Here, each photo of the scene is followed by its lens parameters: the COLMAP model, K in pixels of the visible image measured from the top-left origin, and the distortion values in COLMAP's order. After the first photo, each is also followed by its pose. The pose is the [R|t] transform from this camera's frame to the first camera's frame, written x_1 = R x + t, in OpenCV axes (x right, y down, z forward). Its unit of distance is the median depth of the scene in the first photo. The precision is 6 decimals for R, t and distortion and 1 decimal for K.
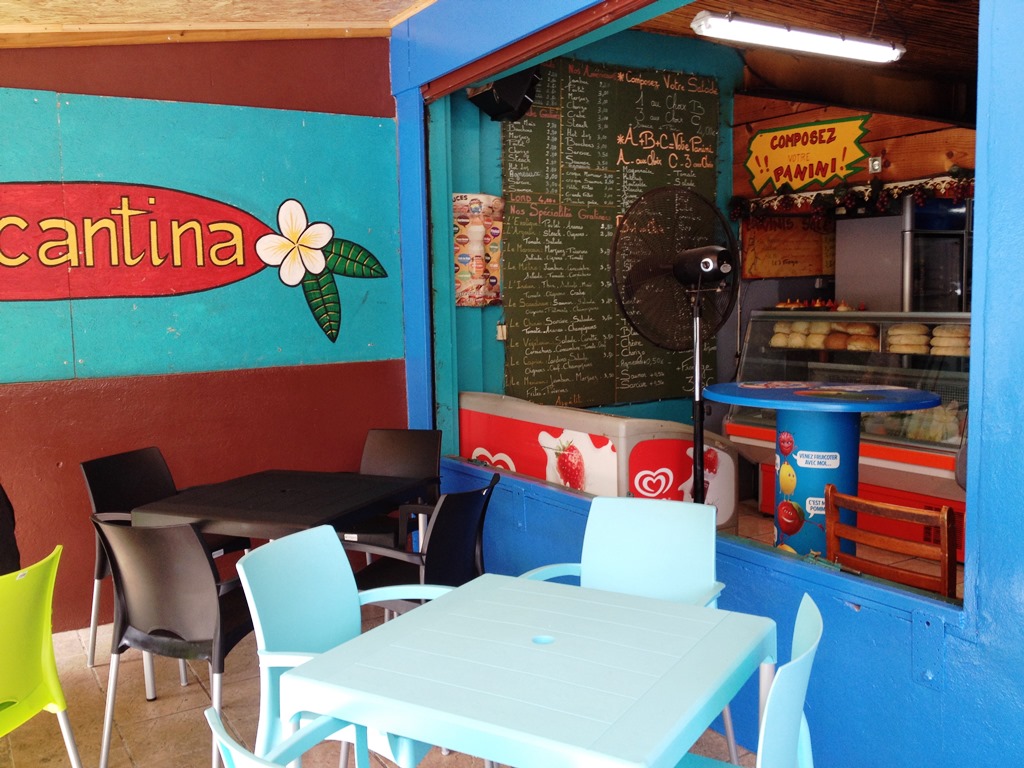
lens RADIAL K [[978.0, 0, 513.6], [0, 978.0, 390.6], [0, 0, 1]] dist [0.047718, 0.000000]
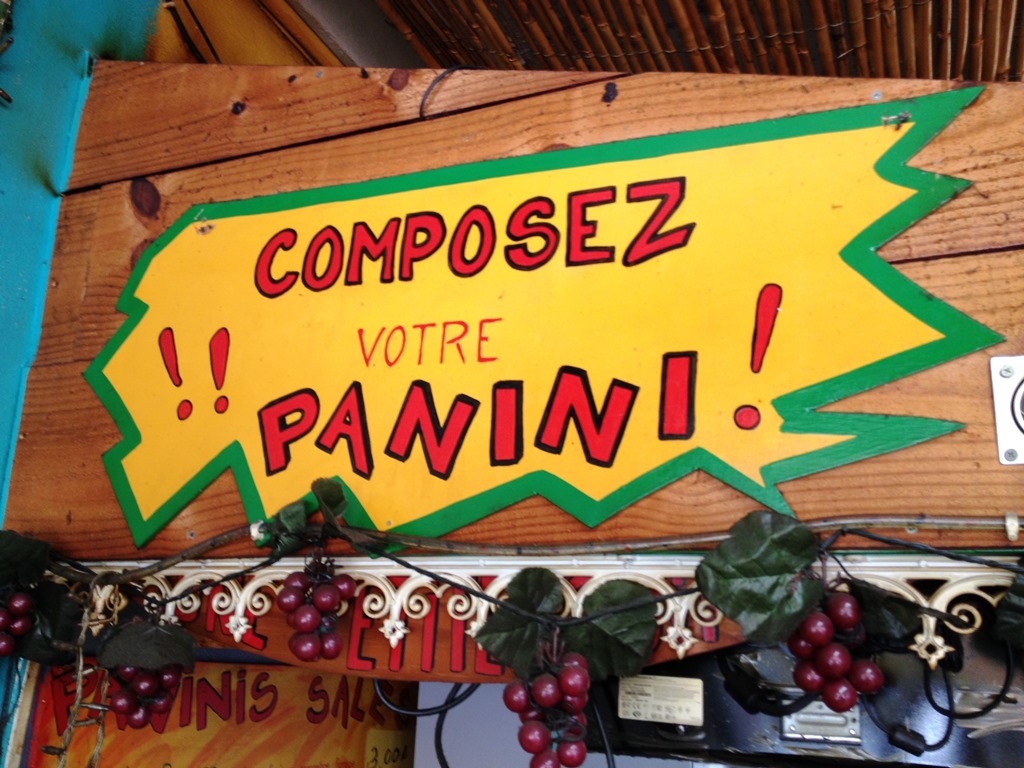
lens RADIAL K [[978.0, 0, 512.9], [0, 978.0, 392.6], [0, 0, 1]] dist [0.047718, 0.000000]
pose [[0.826637, 0.221015, 0.517517, 0.155923], [-0.002538, 0.921100, -0.389318, -0.117642], [-0.562730, 0.320511, 0.761976, 0.620410]]
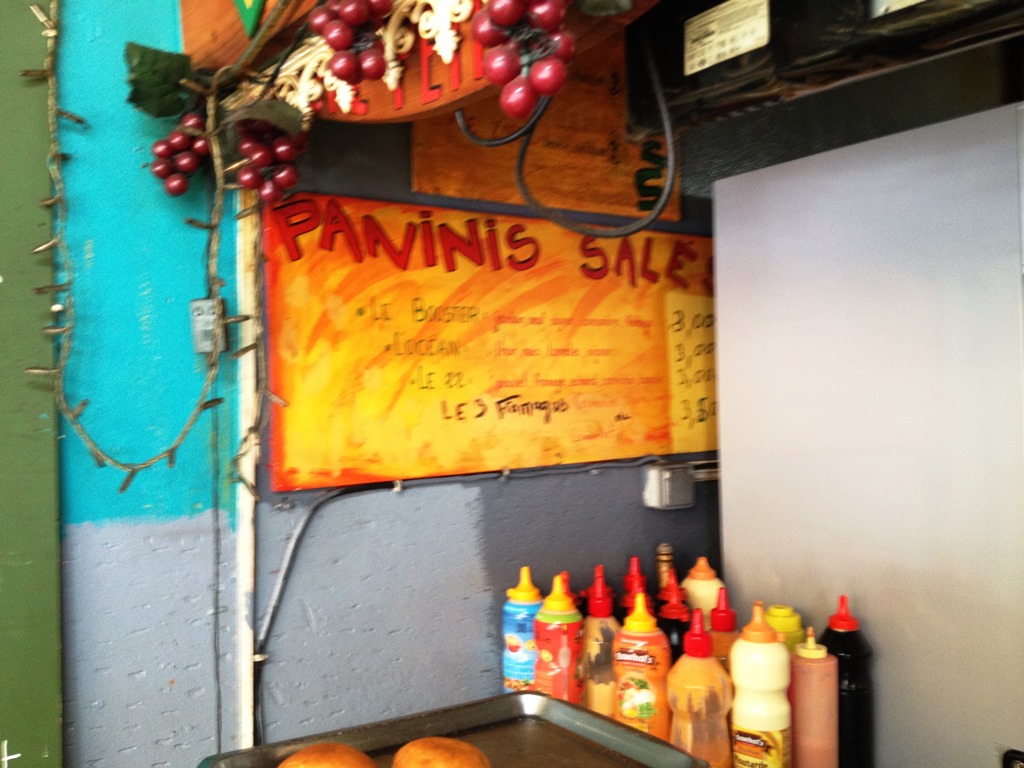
lens RADIAL K [[978.0, 0, 512.4], [0, 978.0, 388.9], [0, 0, 1]] dist [0.047718, 0.000000]
pose [[0.996115, 0.006549, 0.087822, 0.209990], [0.003576, 0.993401, -0.114638, -0.088472], [-0.087993, 0.114506, 0.989518, 0.627874]]
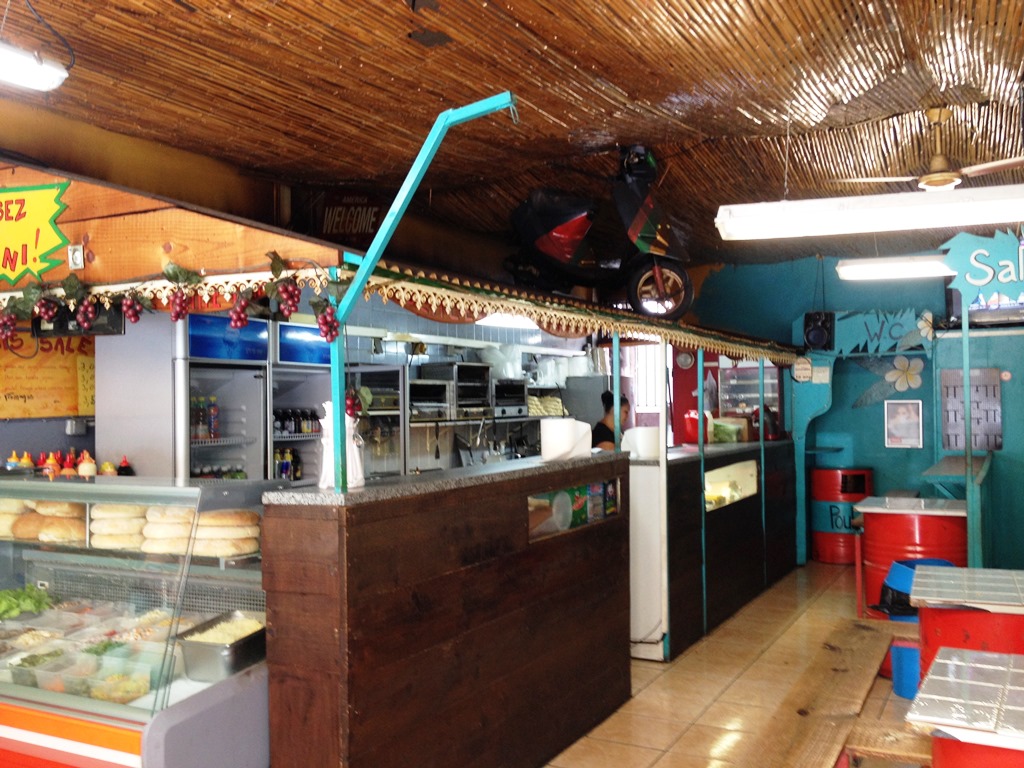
lens RADIAL K [[978.0, 0, 498.9], [0, 978.0, 376.0], [0, 0, 1]] dist [0.047718, 0.000000]
pose [[0.869648, 0.023878, 0.493094, 0.190738], [0.044972, 0.990845, -0.127296, -0.035466], [-0.491620, 0.132878, 0.860612, 0.201614]]
